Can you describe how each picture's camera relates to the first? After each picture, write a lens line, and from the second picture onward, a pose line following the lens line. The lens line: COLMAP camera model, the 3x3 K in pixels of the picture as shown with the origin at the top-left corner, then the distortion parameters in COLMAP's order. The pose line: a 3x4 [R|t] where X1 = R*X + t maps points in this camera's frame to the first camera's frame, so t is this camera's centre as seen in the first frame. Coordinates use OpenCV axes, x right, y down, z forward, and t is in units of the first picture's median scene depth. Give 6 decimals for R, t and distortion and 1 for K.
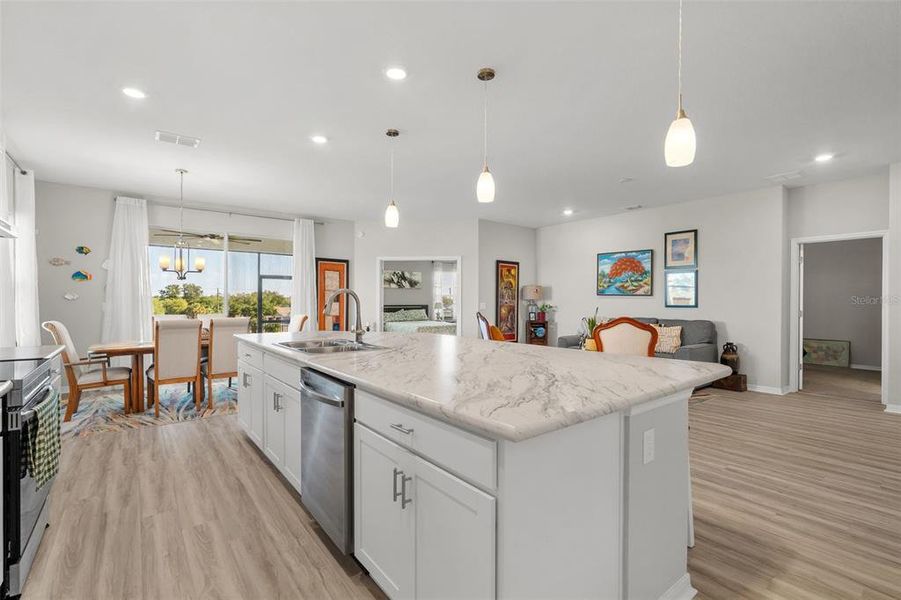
lens RADIAL K [[410.7, 0, 450.5], [0, 410.7, 300.0], [0, 0, 1]] dist [-0.000292, 0.000668]
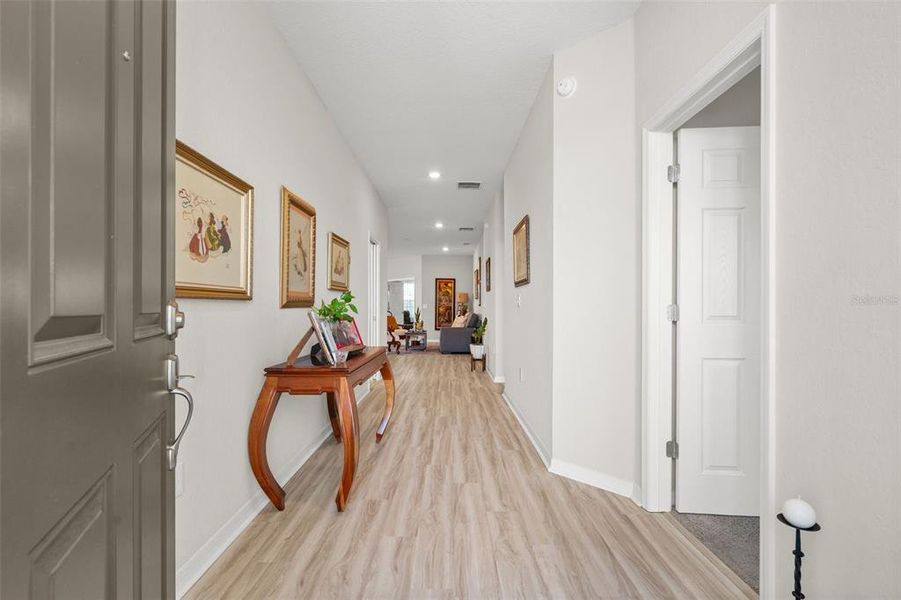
lens RADIAL K [[413.8, 0, 453.4], [0, 413.8, 284.0], [0, 0, 1]] dist [-0.001178, -0.000175]
pose [[0.798639, -0.040110, -0.600473, 1.254968], [0.006594, 0.998300, -0.057913, 0.023011], [0.601775, 0.042292, 0.797545, -0.295913]]
